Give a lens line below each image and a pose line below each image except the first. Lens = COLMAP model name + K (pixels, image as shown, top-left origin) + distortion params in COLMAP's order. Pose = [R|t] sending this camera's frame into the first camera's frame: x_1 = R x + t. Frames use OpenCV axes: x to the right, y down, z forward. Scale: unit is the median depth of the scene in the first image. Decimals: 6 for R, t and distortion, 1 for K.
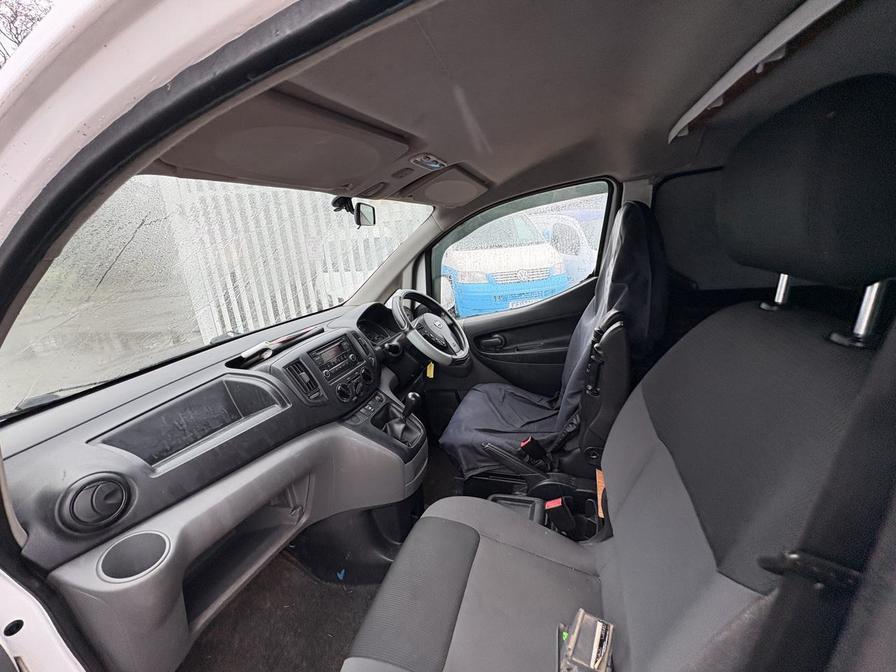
lens RADIAL K [[355.8, 0, 447.6], [0, 355.8, 336.5], [0, 0, 1]] dist [0.001450, -0.000387]
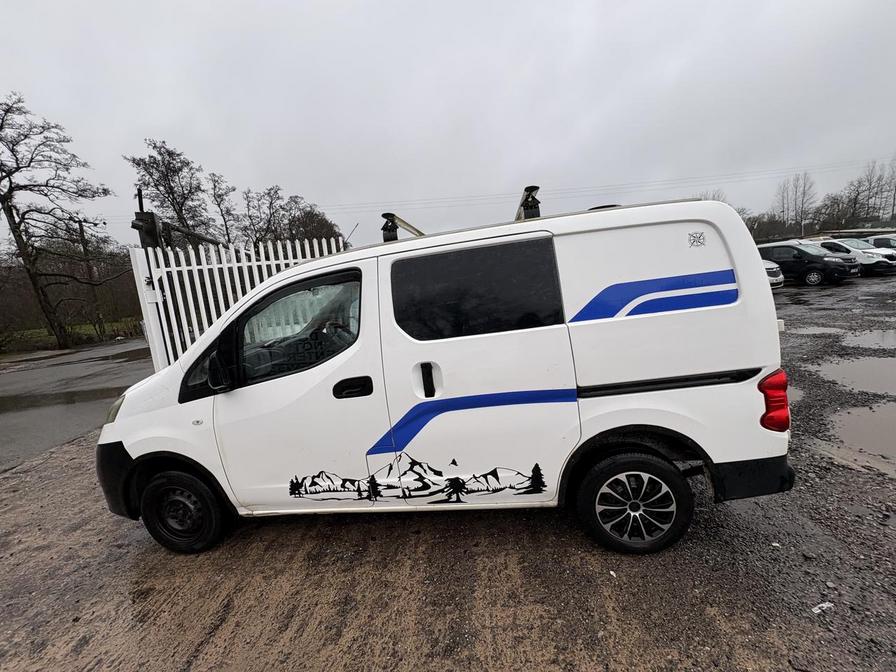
lens RADIAL K [[355.8, 0, 447.6], [0, 355.8, 336.5], [0, 0, 1]] dist [0.001450, -0.000387]
pose [[0.981262, -0.045880, 0.187135, 0.230532], [0.074485, 0.986055, -0.148821, 0.462644], [-0.177698, 0.159971, 0.970996, -1.701863]]
